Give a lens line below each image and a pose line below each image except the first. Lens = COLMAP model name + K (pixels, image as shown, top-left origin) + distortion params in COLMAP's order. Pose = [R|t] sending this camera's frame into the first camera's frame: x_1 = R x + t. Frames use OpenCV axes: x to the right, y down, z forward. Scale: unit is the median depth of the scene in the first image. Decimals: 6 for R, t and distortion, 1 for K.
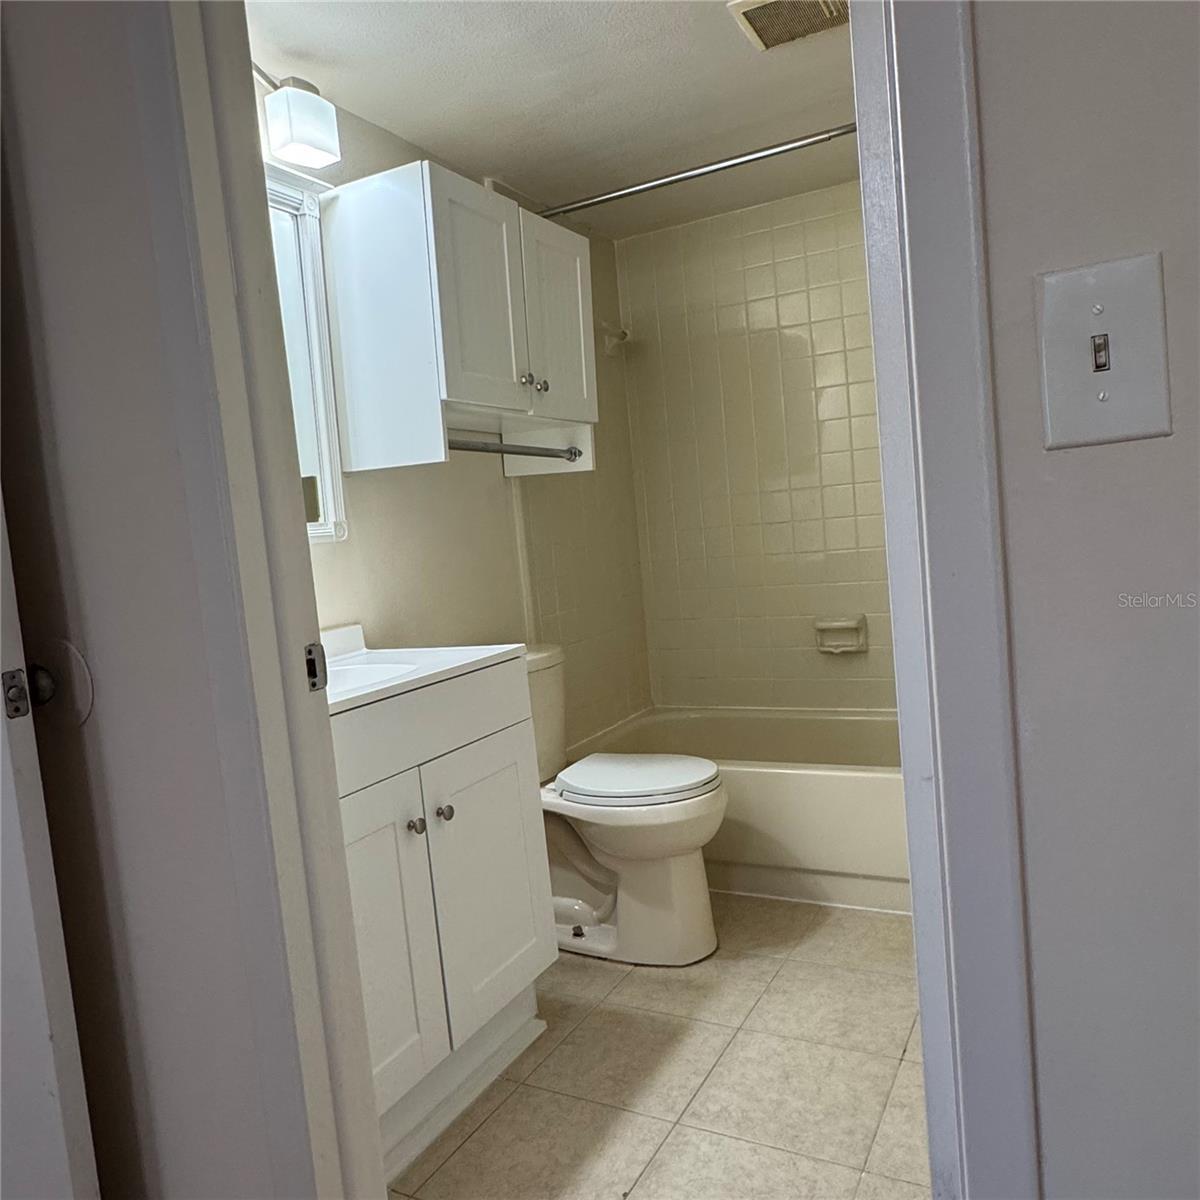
lens RADIAL K [[924.9, 0, 601.4], [0, 924.9, 599.8], [0, 0, 1]] dist [-0.033895, 0.049786]
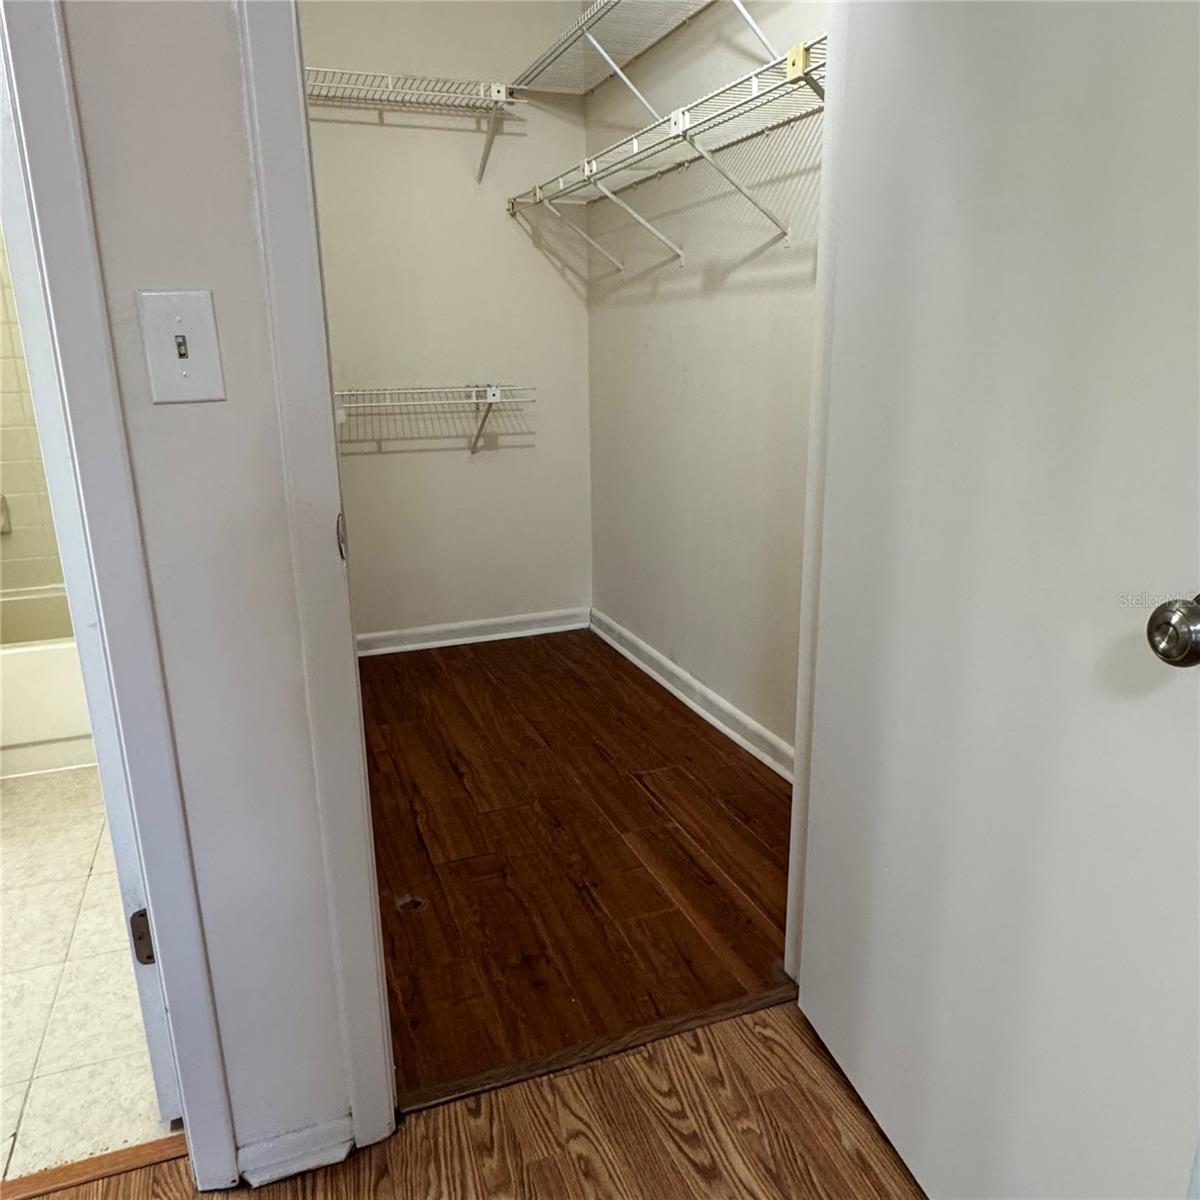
lens RADIAL K [[924.9, 0, 601.4], [0, 924.9, 599.8], [0, 0, 1]] dist [-0.033895, 0.049786]
pose [[0.648425, -0.126682, 0.750664, -0.079011], [0.015357, 0.988033, 0.153475, -0.020247], [-0.761123, -0.087989, 0.642611, -0.202650]]
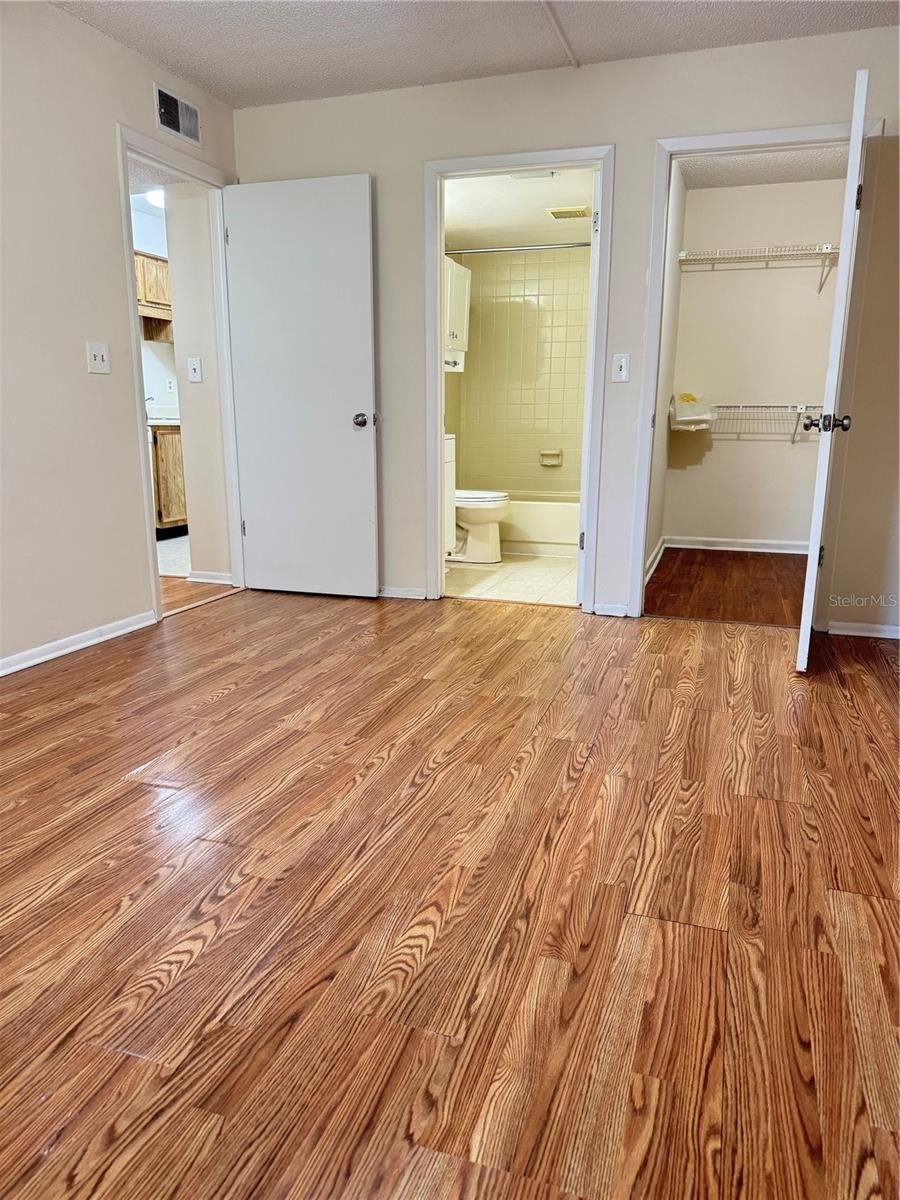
lens RADIAL K [[852.3, 0, 449.9], [0, 852.3, 598.7], [0, 0, 1]] dist [0.089048, -0.109299]
pose [[0.980503, 0.056772, 0.188123, -0.482678], [-0.080832, 0.989134, 0.122799, 0.193764], [-0.179107, -0.135612, 0.974438, -1.402929]]
